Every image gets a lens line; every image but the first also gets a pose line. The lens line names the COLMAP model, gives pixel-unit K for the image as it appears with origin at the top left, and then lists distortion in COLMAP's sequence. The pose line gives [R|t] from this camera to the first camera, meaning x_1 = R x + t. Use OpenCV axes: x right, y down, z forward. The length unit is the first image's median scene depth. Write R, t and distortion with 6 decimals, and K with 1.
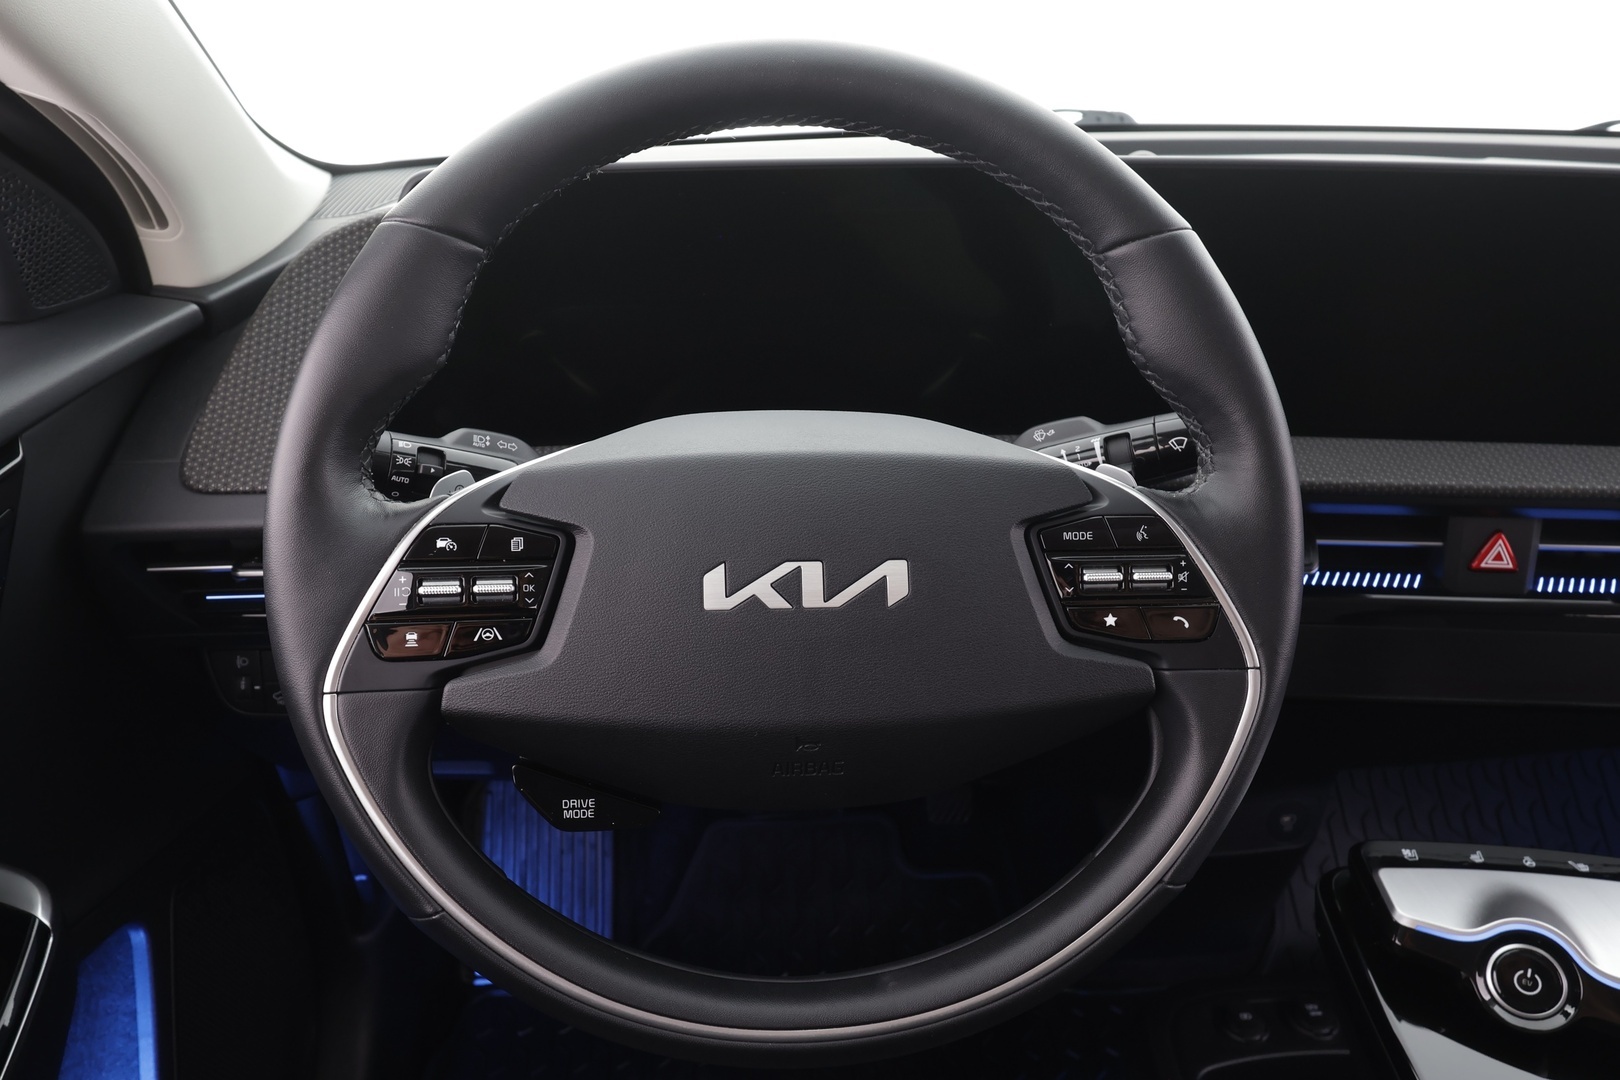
lens RADIAL K [[1122.5, 0, 794.2], [0, 1122.5, 551.0], [0, 0, 1]] dist [0.000321, 0.004895]
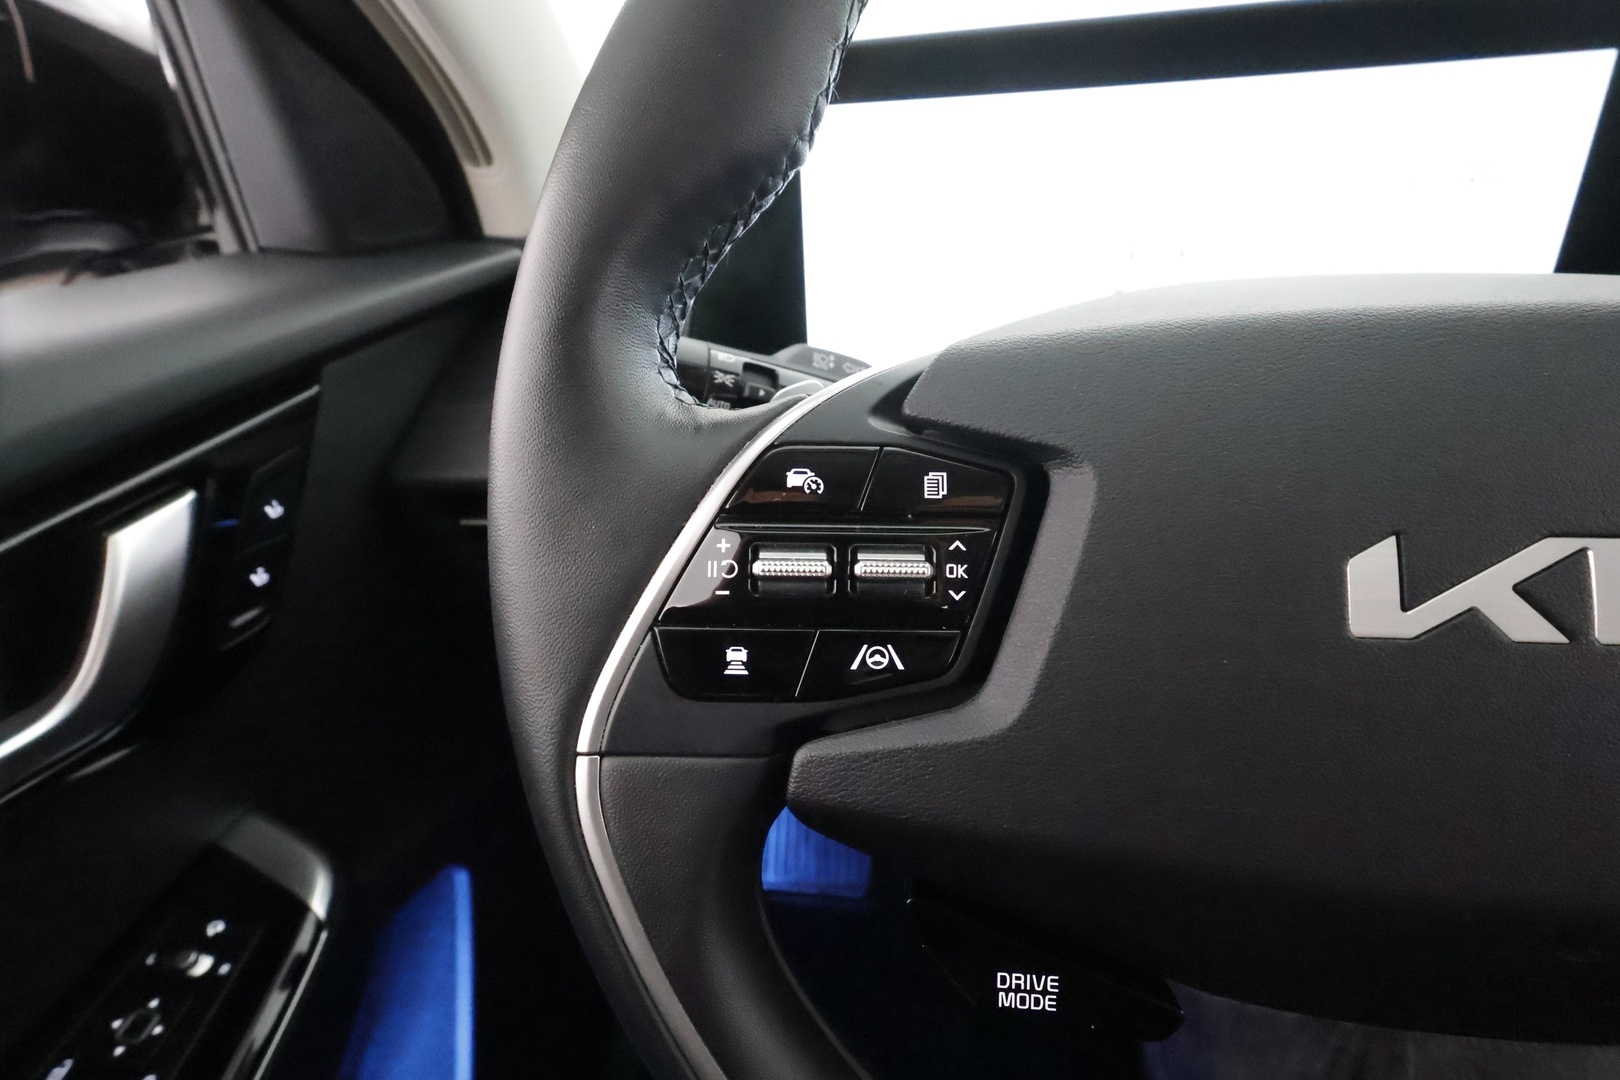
lens RADIAL K [[748.3, 0, 803.3], [0, 748.3, 530.5], [0, 0, 1]] dist [-0.003427, -0.000086]
pose [[0.977018, 0.032787, -0.210618, -0.226130], [-0.031482, 0.999459, 0.009548, 0.013049], [0.210818, -0.002698, 0.977522, 0.630559]]
